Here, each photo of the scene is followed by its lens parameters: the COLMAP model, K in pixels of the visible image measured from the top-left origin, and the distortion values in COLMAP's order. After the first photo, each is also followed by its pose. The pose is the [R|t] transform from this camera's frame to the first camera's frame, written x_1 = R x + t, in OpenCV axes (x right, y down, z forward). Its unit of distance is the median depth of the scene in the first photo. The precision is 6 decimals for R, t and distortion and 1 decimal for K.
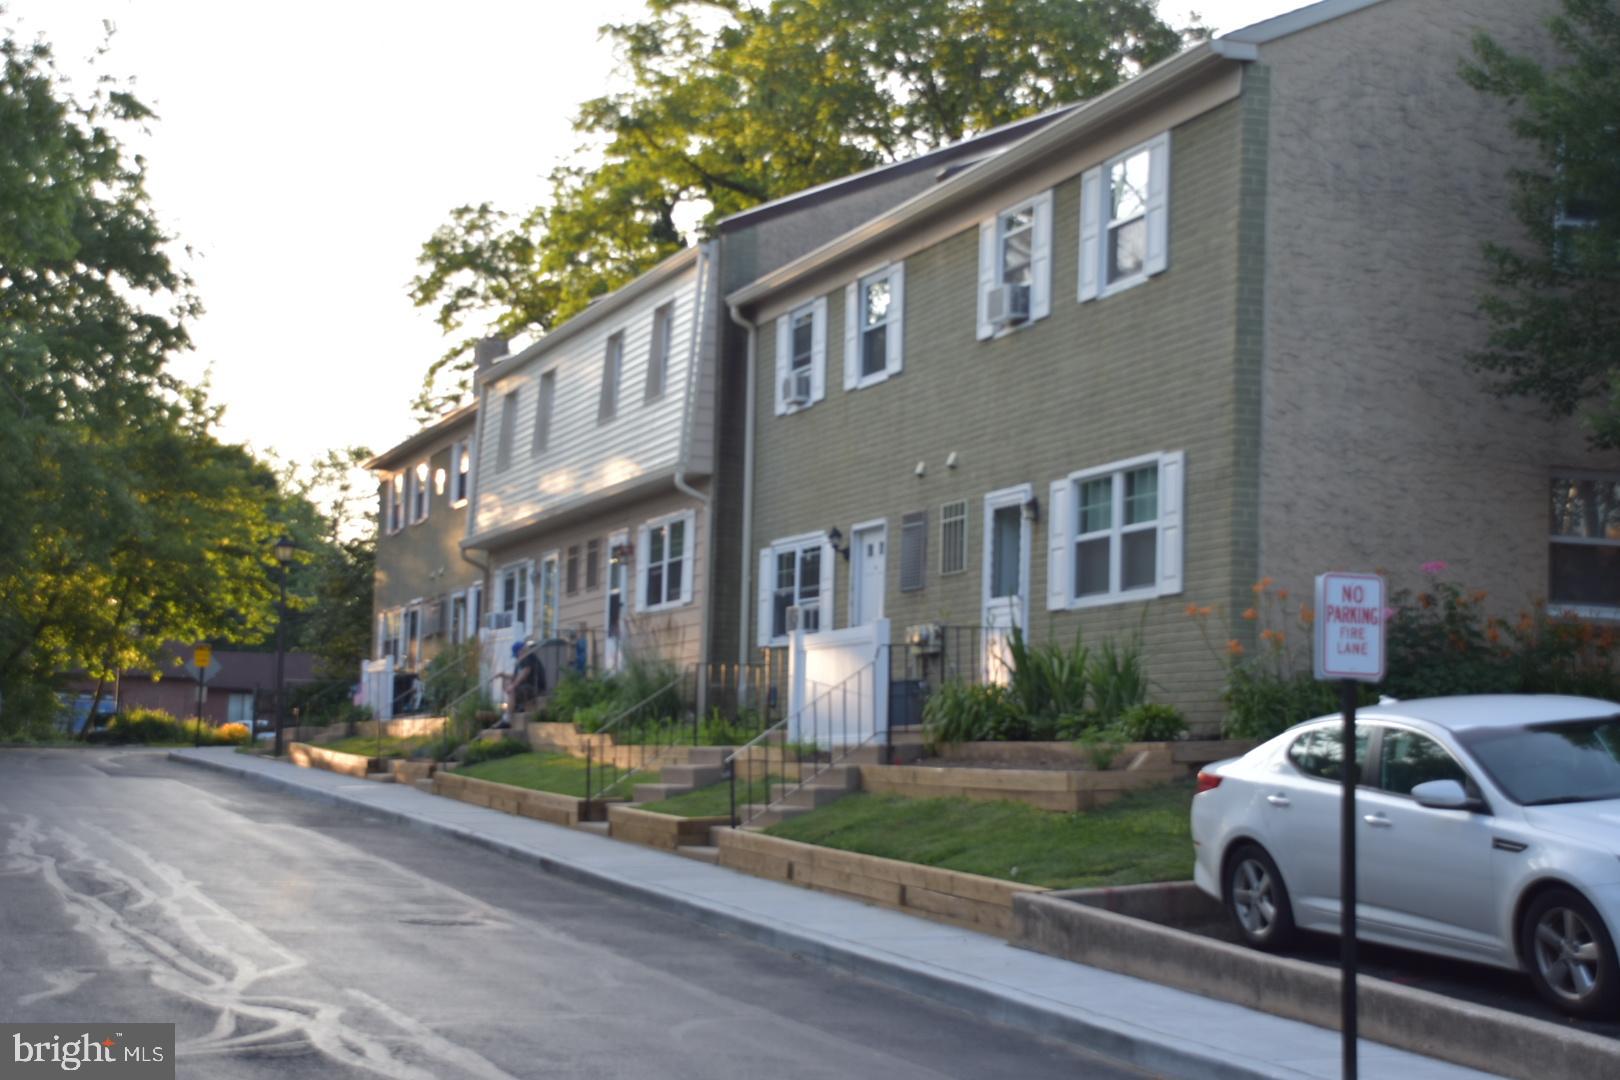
lens RADIAL K [[2652.3, 0, 812.9], [0, 2652.3, 549.8], [0, 0, 1]] dist [0.367632, 0.000000]
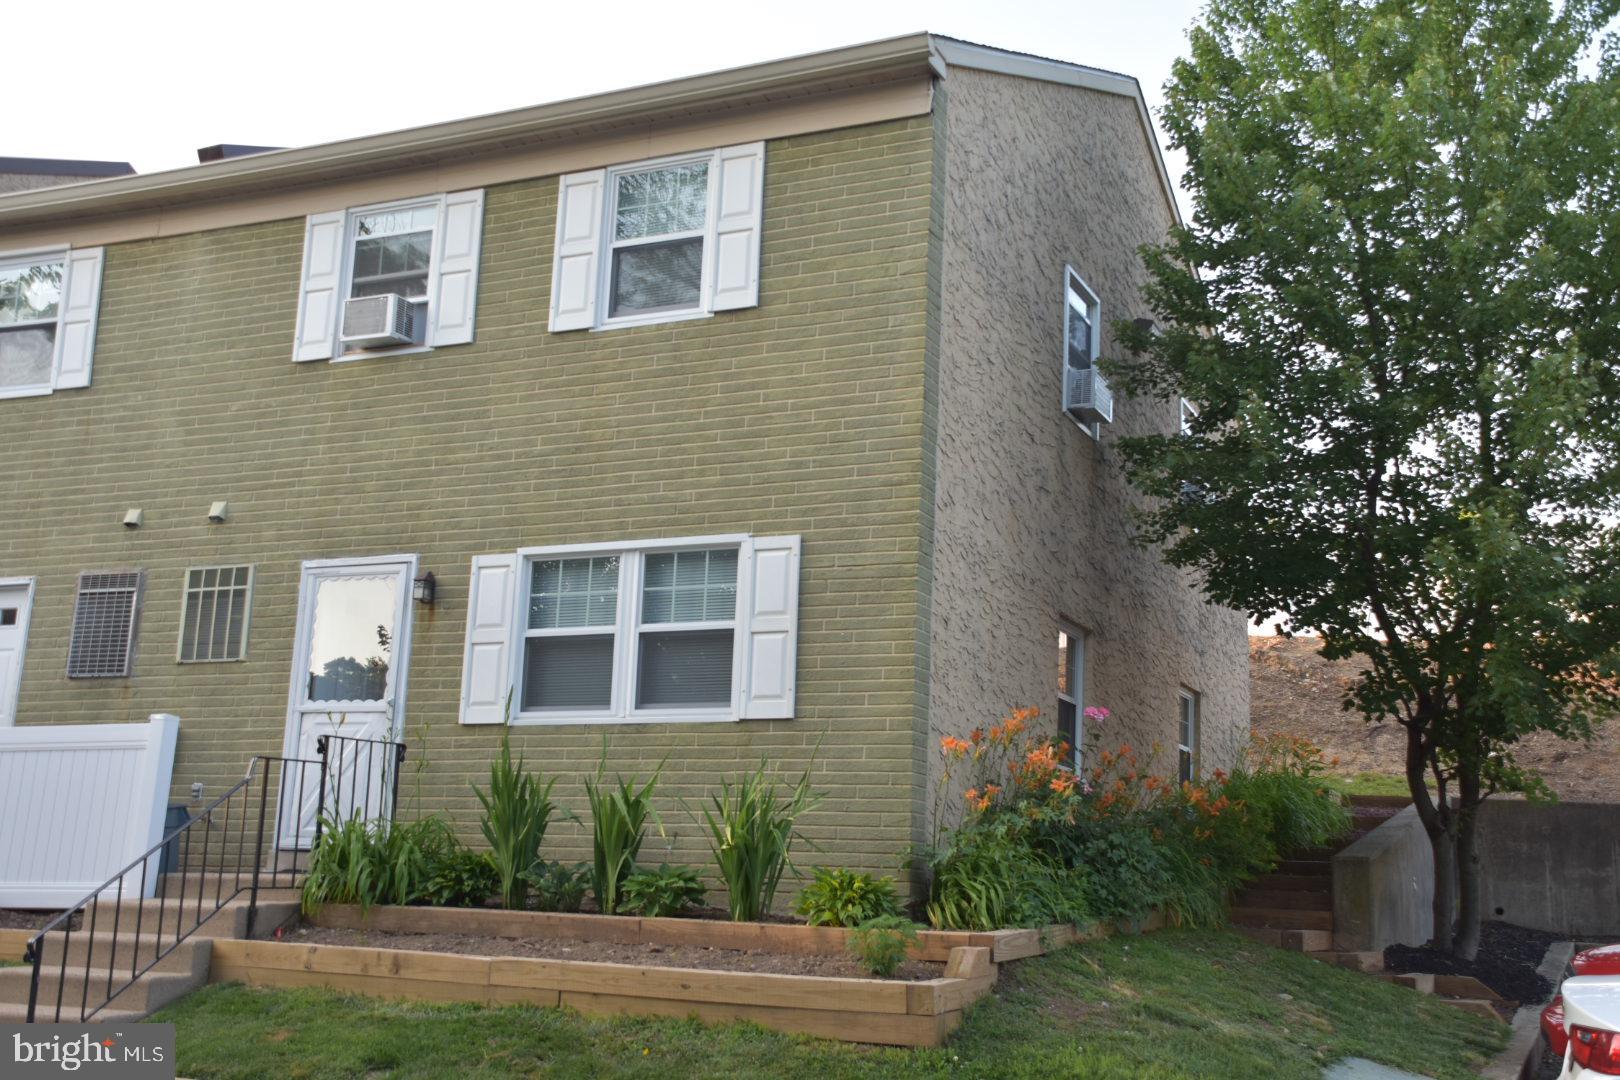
lens RADIAL K [[1774.3, 0, 816.4], [0, 1774.3, 552.5], [0, 0, 1]] dist [0.043729, 0.000000]
pose [[0.702319, 0.148650, 0.696169, -0.214169], [-0.085902, 0.988505, -0.124410, 0.031445], [-0.706661, 0.027573, 0.707015, 0.630260]]
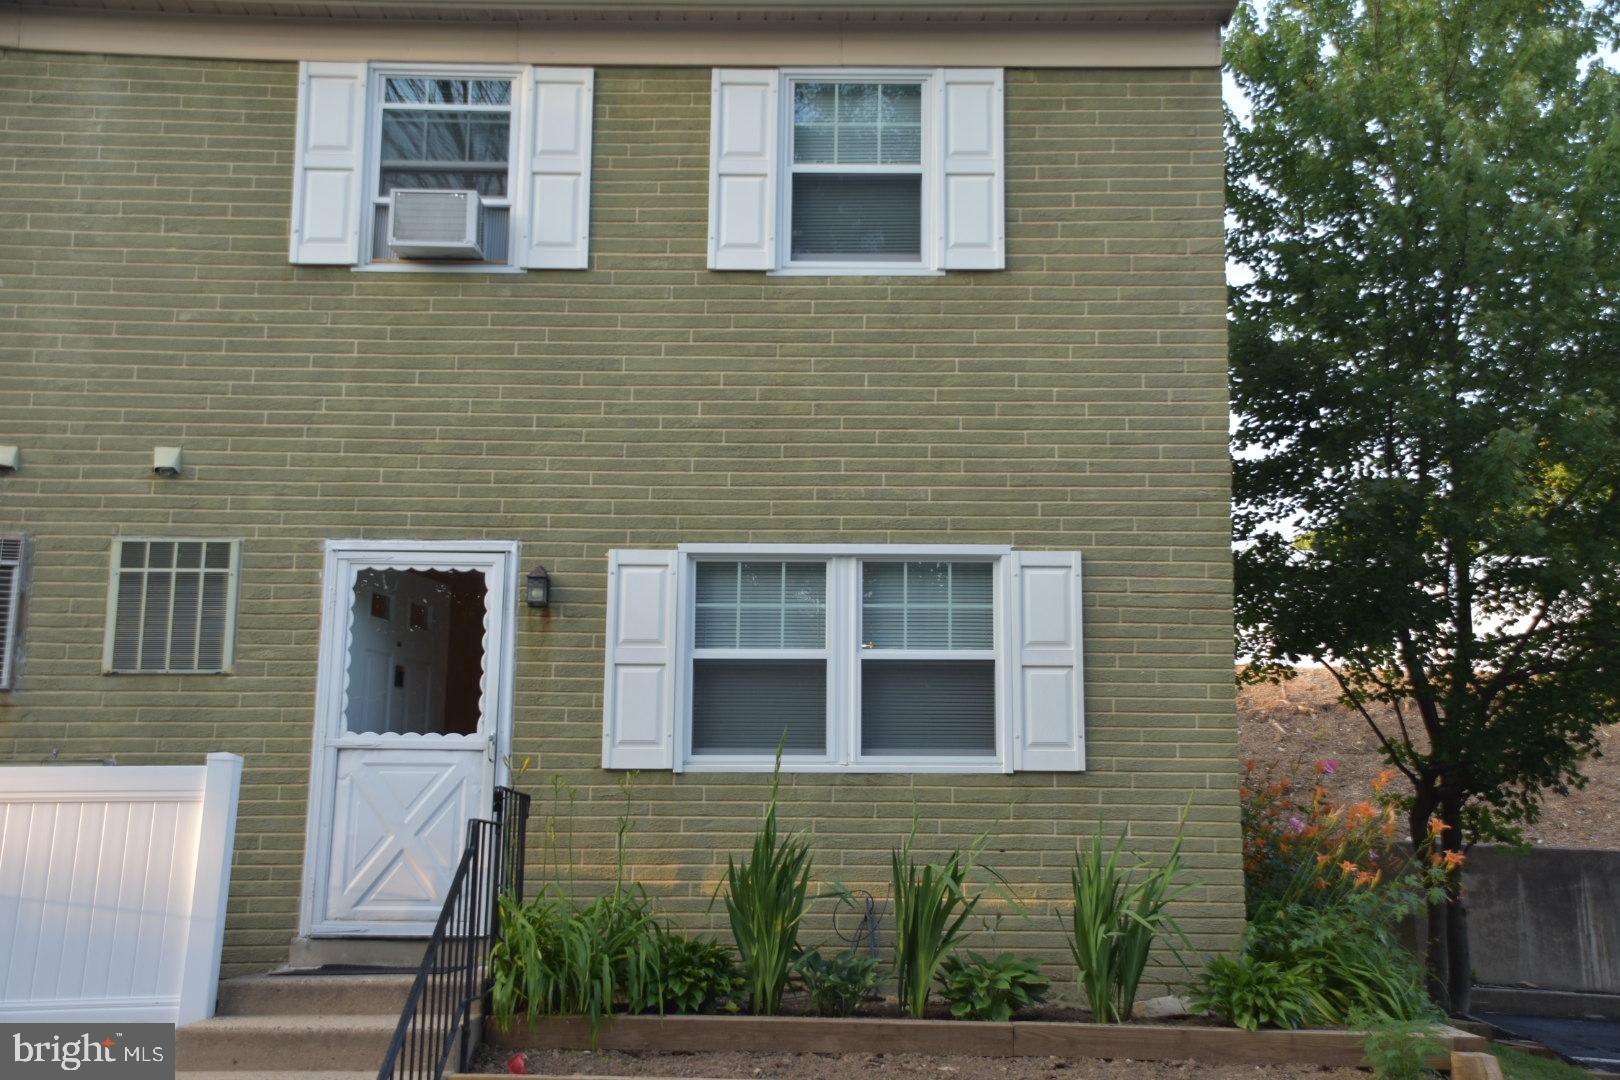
lens RADIAL K [[1937.5, 0, 829.5], [0, 1937.5, 575.3], [0, 0, 1]] dist [0.128384, 0.000000]
pose [[0.347226, 0.164487, 0.923243, -0.314757], [-0.085279, 0.985956, -0.143587, 0.041321], [-0.933896, -0.028876, 0.356377, 0.884140]]
